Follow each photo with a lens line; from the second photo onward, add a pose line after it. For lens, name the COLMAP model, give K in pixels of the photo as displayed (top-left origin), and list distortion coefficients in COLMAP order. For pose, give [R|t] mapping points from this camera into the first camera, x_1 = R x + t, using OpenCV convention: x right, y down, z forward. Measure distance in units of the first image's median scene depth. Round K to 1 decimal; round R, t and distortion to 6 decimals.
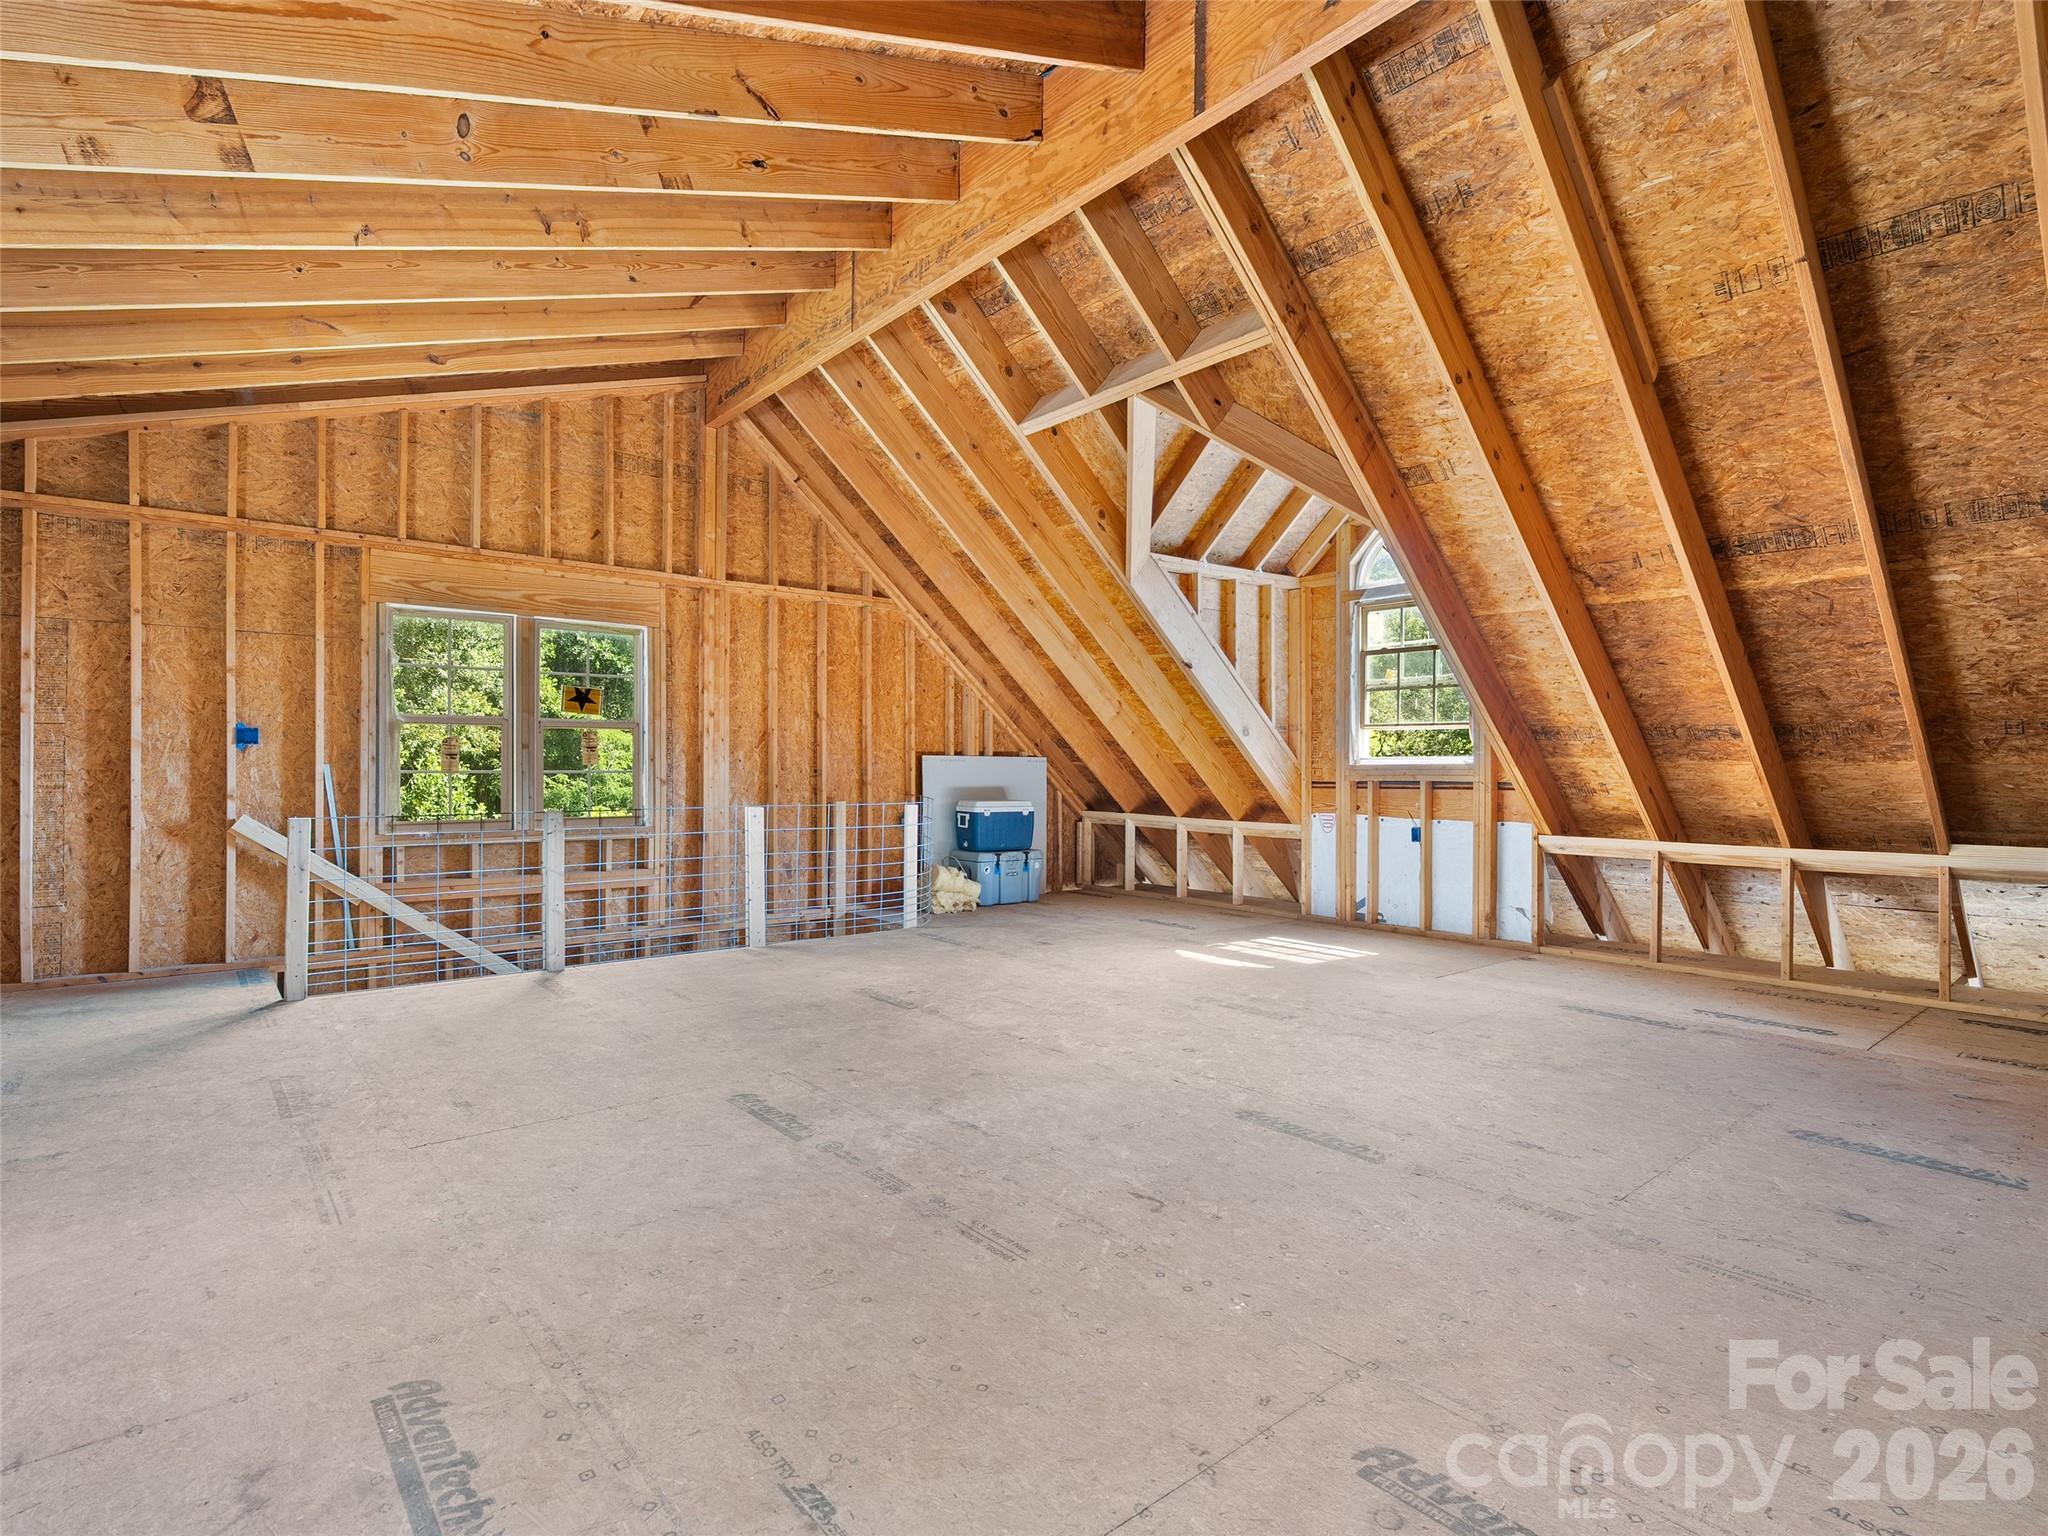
lens RADIAL K [[1034.3, 0, 1017.1], [0, 1034.3, 767.8], [0, 0, 1]] dist [-0.011624, 0.004887]
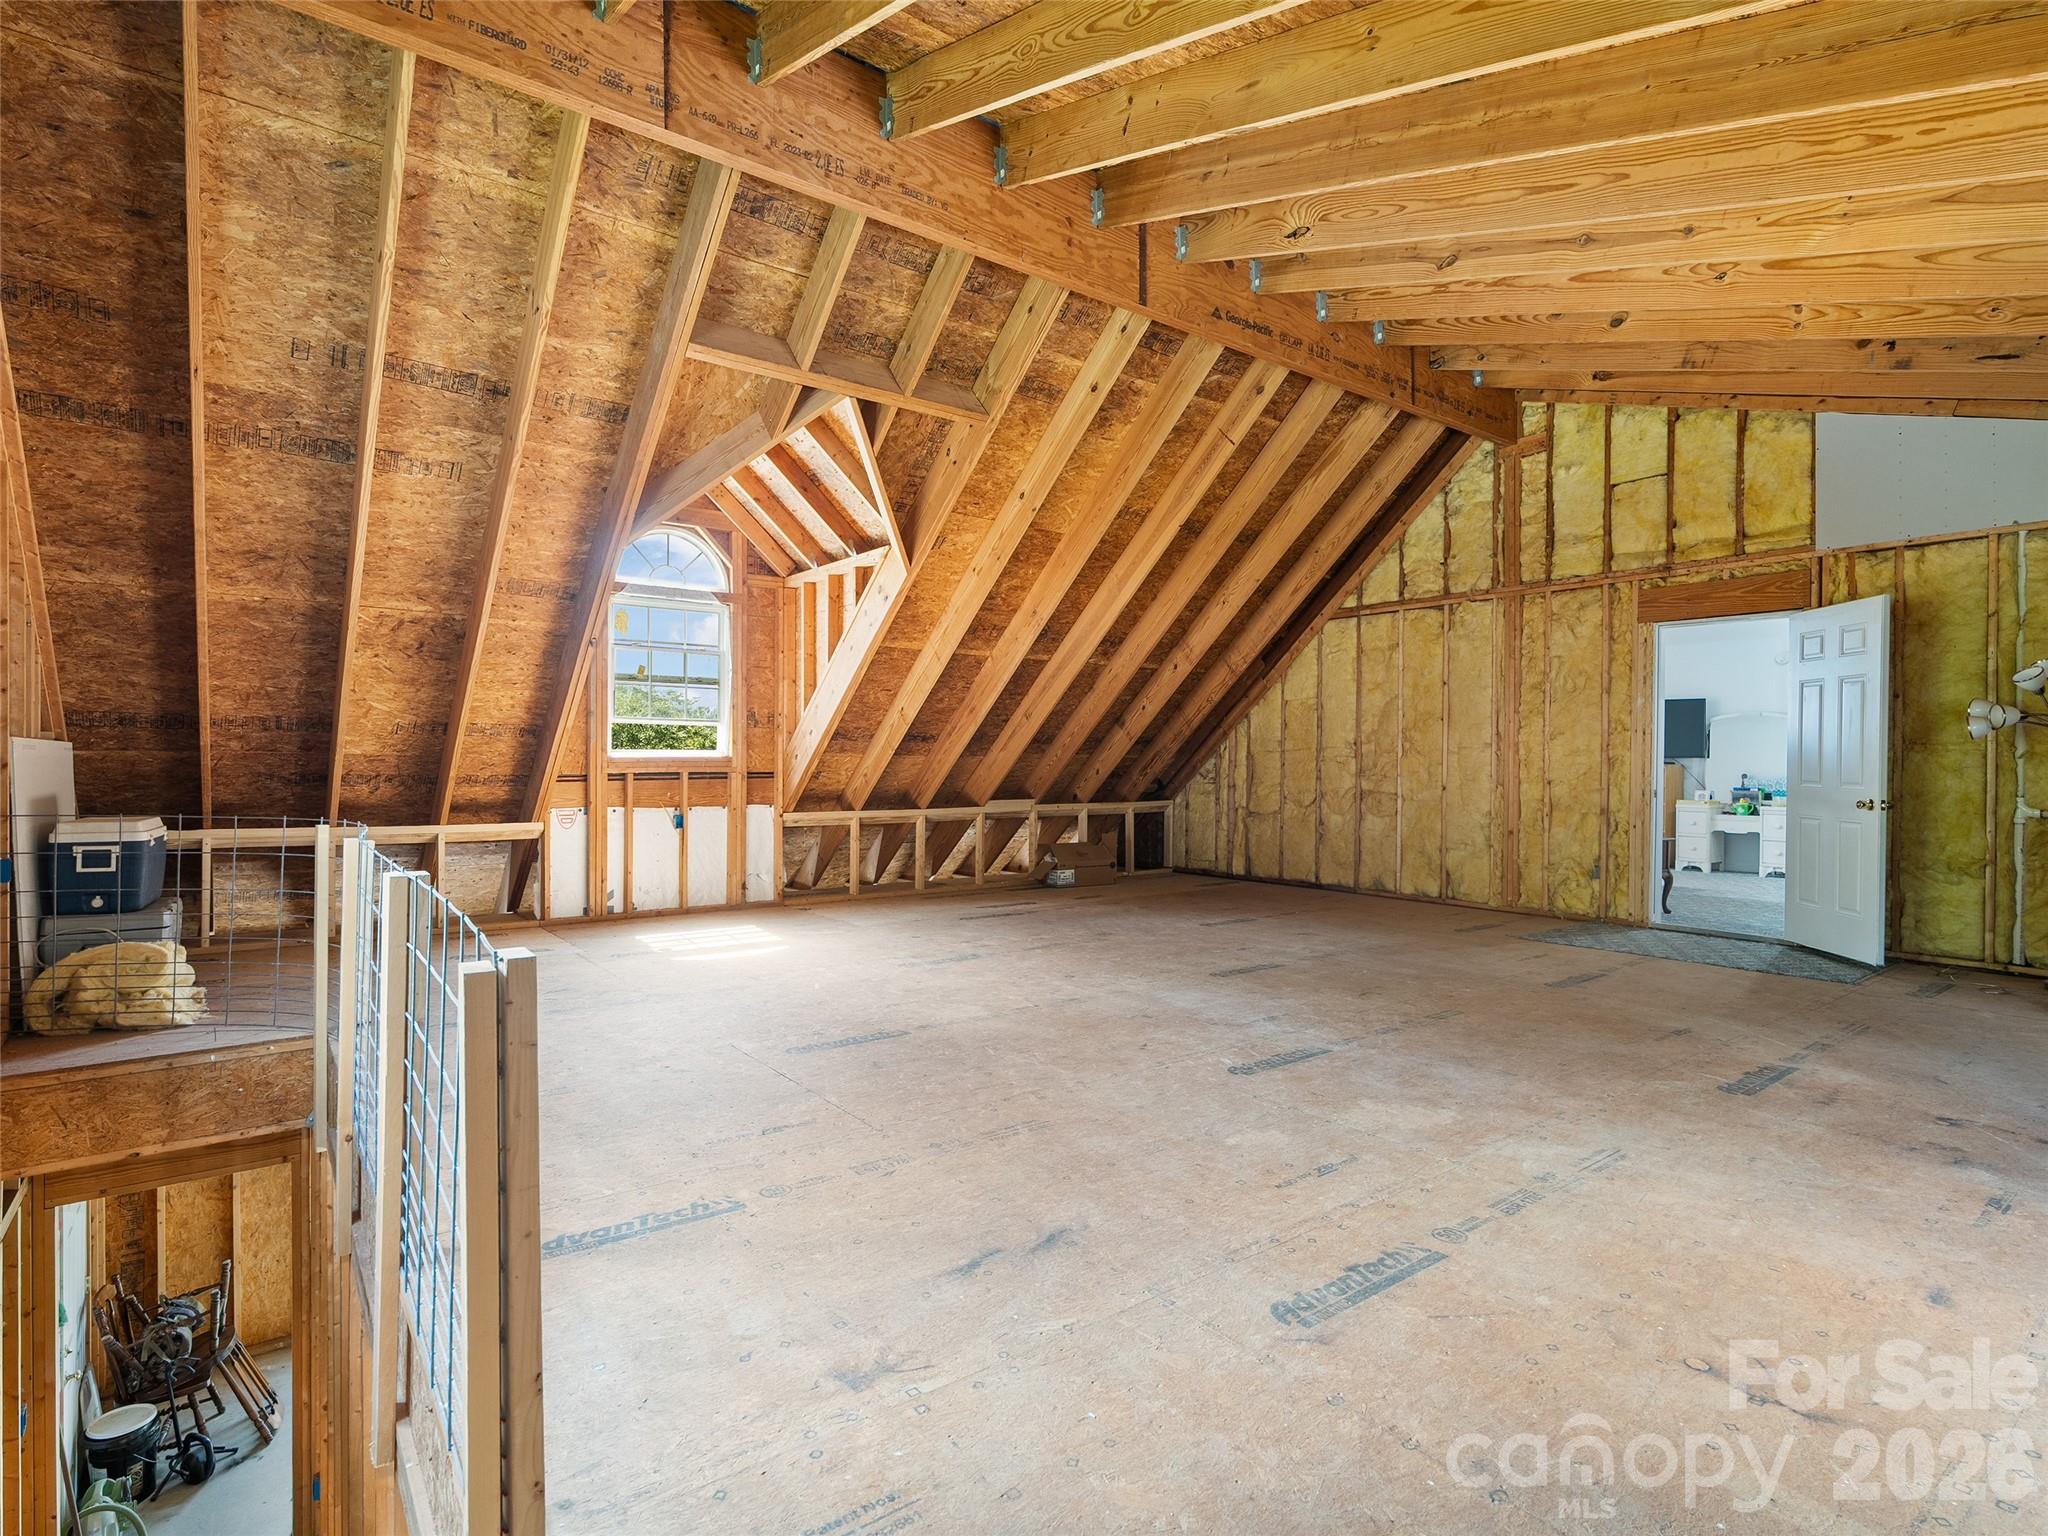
lens RADIAL K [[1034.3, 0, 1017.3], [0, 1034.3, 765.5], [0, 0, 1]] dist [-0.011624, 0.004887]
pose [[0.045678, -0.005826, 0.998939, -0.755116], [-0.004861, 0.999970, 0.006055, -0.002963], [-0.998944, -0.005133, 0.045648, 0.660319]]
